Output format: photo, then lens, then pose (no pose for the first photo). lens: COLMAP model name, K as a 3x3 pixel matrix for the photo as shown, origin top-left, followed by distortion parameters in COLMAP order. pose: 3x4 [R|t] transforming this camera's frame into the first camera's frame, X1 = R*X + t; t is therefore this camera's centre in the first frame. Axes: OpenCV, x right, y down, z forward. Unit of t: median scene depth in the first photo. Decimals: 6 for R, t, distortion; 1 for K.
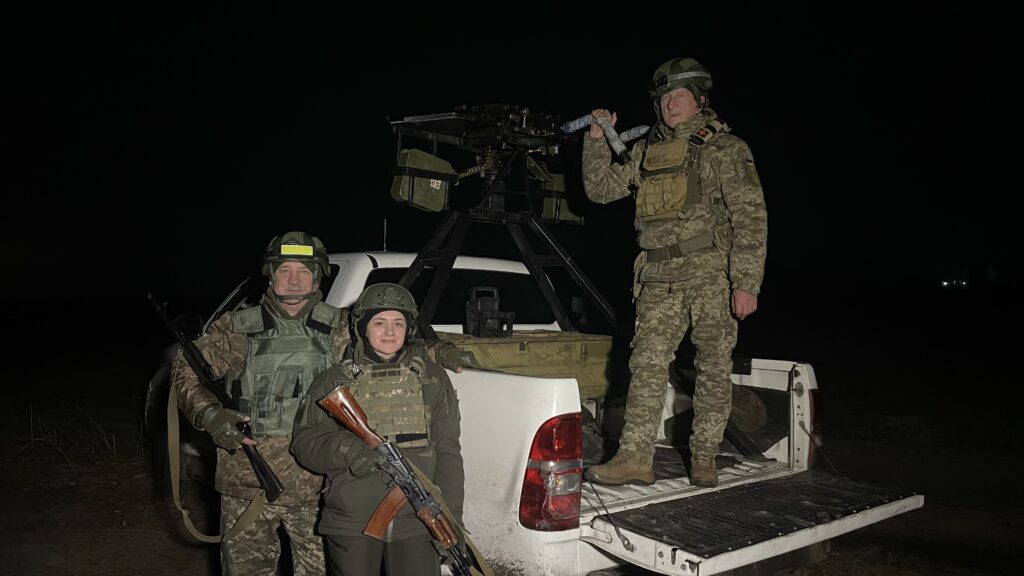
lens RADIAL K [[747.0, 0, 512.0], [0, 747.0, 288.0], [0, 0, 1]] dist [0.050405, -0.000763]
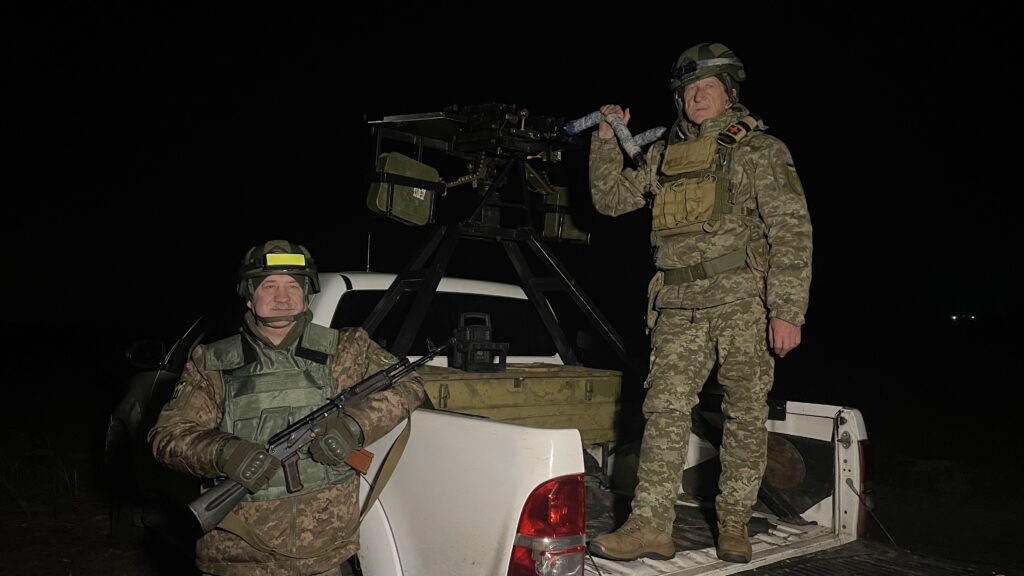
lens RADIAL K [[747.0, 0, 512.0], [0, 747.0, 288.0], [0, 0, 1]] dist [0.050405, -0.000763]
pose [[0.999892, 0.012055, -0.008453, 0.016021], [-0.012367, 0.999201, -0.037992, 0.002404], [0.007988, 0.038093, 0.999242, 0.159903]]
